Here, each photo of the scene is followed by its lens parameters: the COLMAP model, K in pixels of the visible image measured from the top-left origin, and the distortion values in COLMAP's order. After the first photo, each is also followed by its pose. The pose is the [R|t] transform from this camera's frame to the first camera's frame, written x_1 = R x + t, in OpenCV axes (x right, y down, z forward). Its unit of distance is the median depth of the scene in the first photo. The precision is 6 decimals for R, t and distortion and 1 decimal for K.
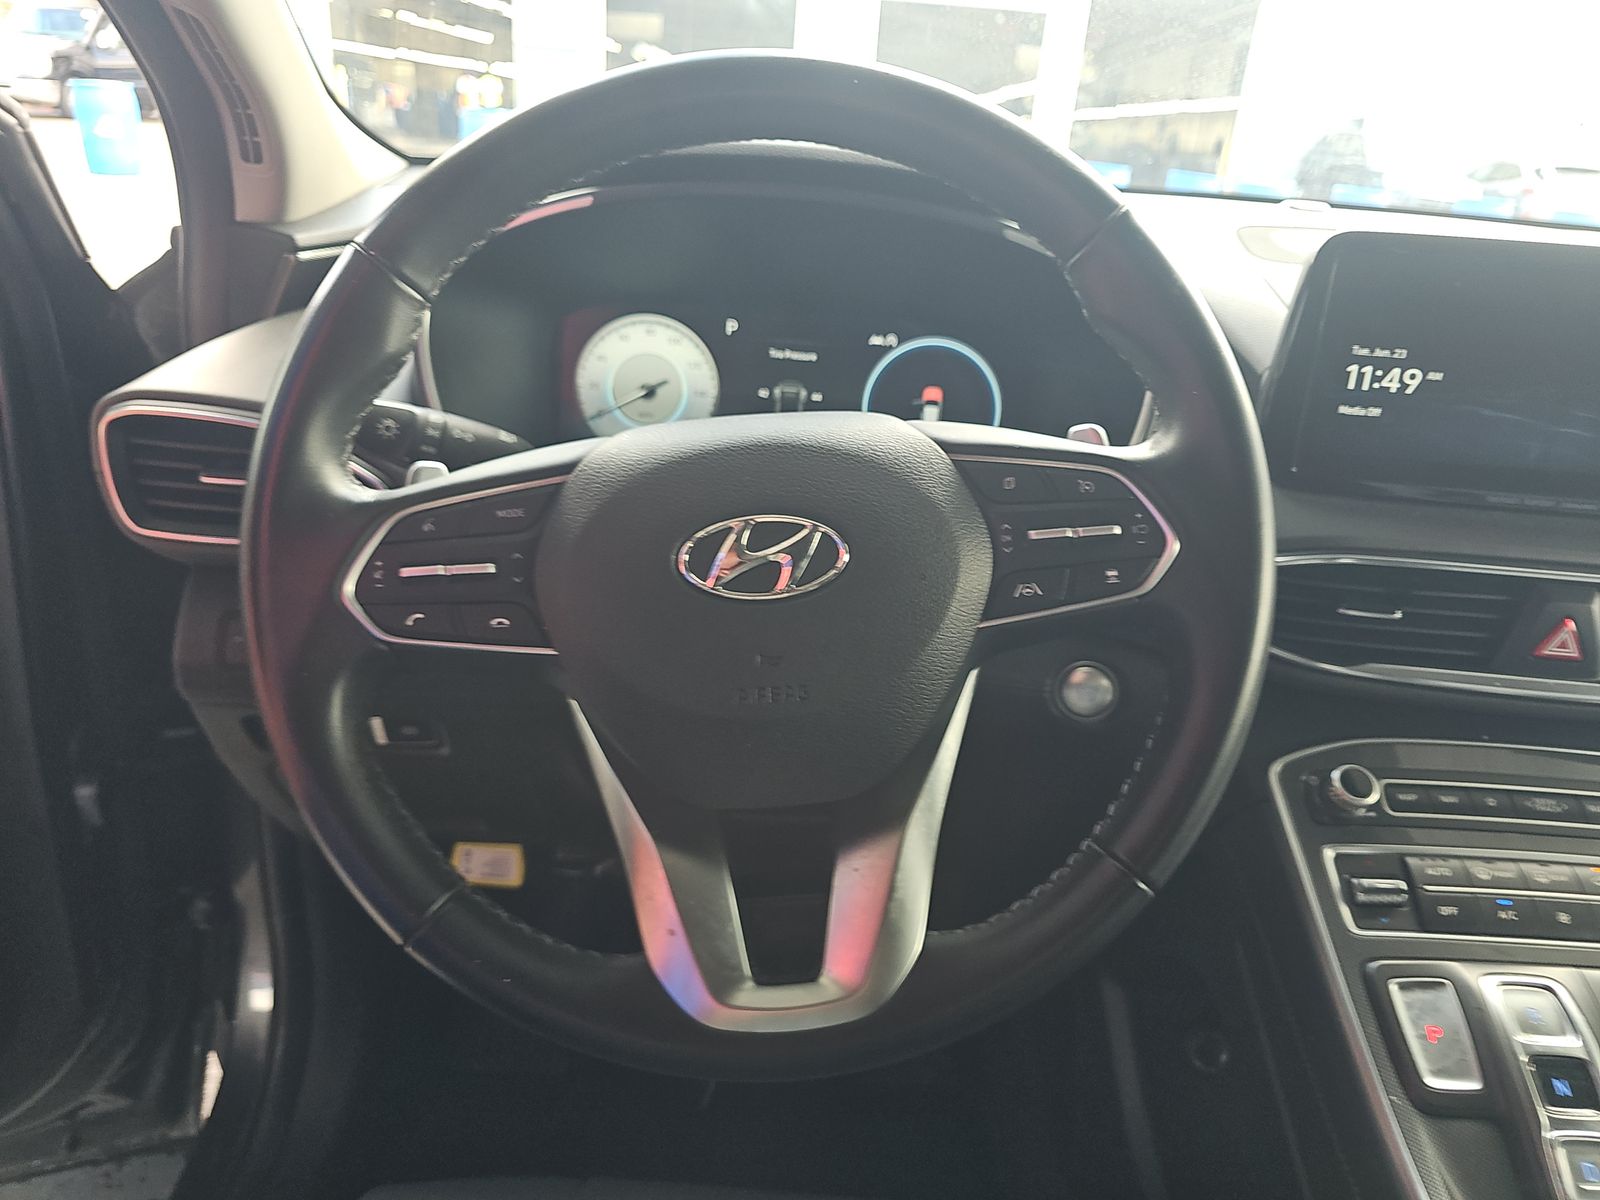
lens RADIAL K [[1066.6, 0, 808.6], [0, 1066.6, 603.8], [0, 0, 1]] dist [0.006263, -0.017235]
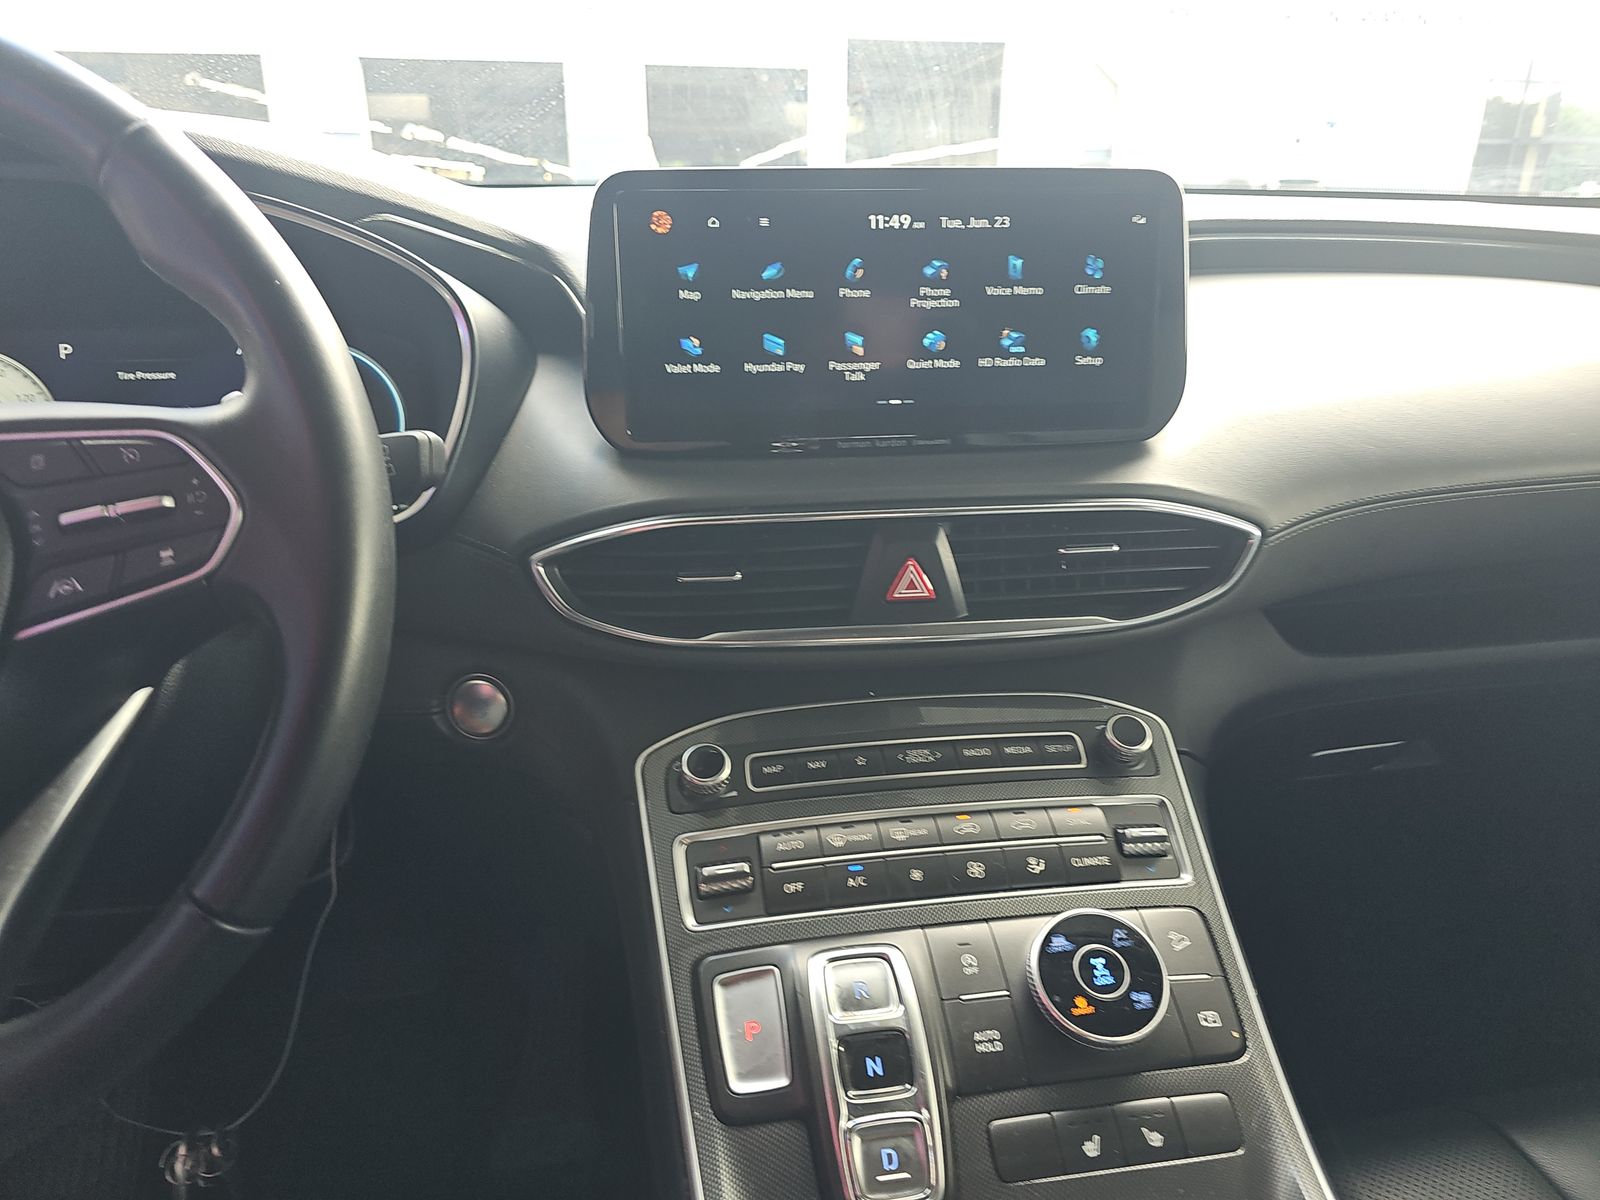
lens RADIAL K [[1066.6, 0, 849.0], [0, 1066.6, 604.2], [0, 0, 1]] dist [0.006263, -0.017235]
pose [[0.979873, -0.125739, 0.155046, 0.525401], [0.133609, 0.990170, -0.041385, 0.090732], [-0.148318, 0.061267, 0.987040, 0.078041]]
